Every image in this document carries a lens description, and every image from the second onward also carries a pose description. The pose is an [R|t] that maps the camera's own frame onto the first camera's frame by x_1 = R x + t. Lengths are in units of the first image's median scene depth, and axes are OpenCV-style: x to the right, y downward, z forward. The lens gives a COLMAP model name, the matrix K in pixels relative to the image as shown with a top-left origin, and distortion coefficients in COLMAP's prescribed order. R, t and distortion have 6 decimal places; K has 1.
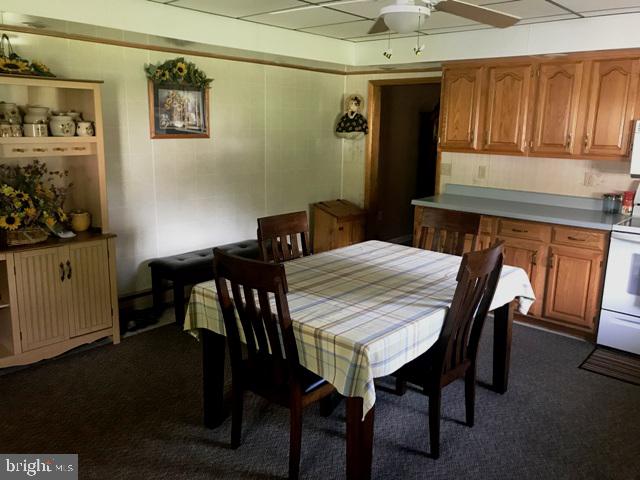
lens RADIAL K [[530.8, 0, 317.4], [0, 530.8, 233.2], [0, 0, 1]] dist [0.037257, -0.006697]
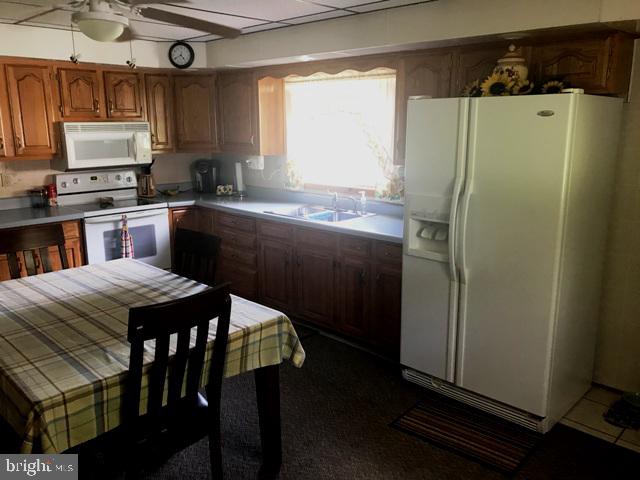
lens RADIAL K [[530.8, 0, 317.0], [0, 530.8, 243.1], [0, 0, 1]] dist [0.037257, -0.006697]
pose [[0.028699, -0.243053, 0.969588, -0.700002], [0.201068, 0.951565, 0.232584, -0.146299], [-0.979157, 0.188279, 0.076179, 0.509504]]
